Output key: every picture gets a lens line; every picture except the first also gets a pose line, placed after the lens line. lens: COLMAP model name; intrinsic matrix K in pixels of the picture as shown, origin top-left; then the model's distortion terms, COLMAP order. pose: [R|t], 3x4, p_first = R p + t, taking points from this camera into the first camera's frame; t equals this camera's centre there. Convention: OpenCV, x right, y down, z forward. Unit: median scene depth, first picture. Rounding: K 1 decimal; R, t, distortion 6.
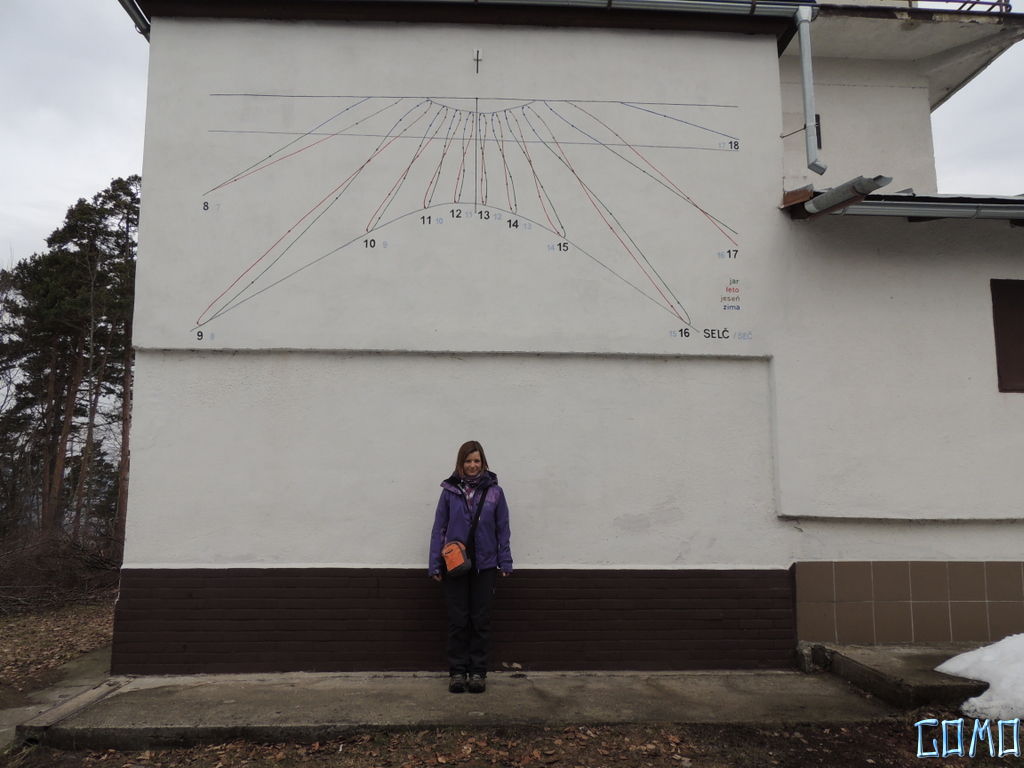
lens RADIAL K [[767.4, 0, 512.0], [0, 767.4, 384.0], [0, 0, 1]] dist [-0.009629, 0.002248]
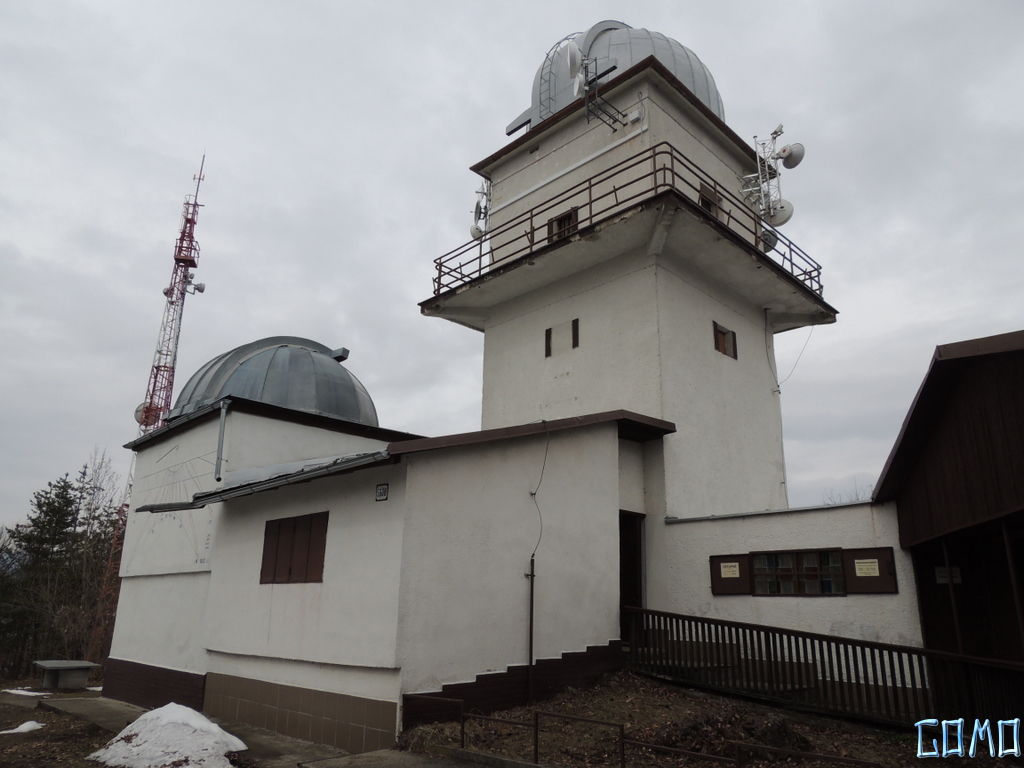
lens RADIAL K [[719.0, 0, 512.0], [0, 719.0, 384.0], [0, 0, 1]] dist [-0.041284, -0.000651]
pose [[0.670533, -0.227713, -0.706068, 2.297682], [0.110004, 0.971726, -0.208922, -0.032281], [0.733678, 0.062419, 0.676624, 0.238813]]
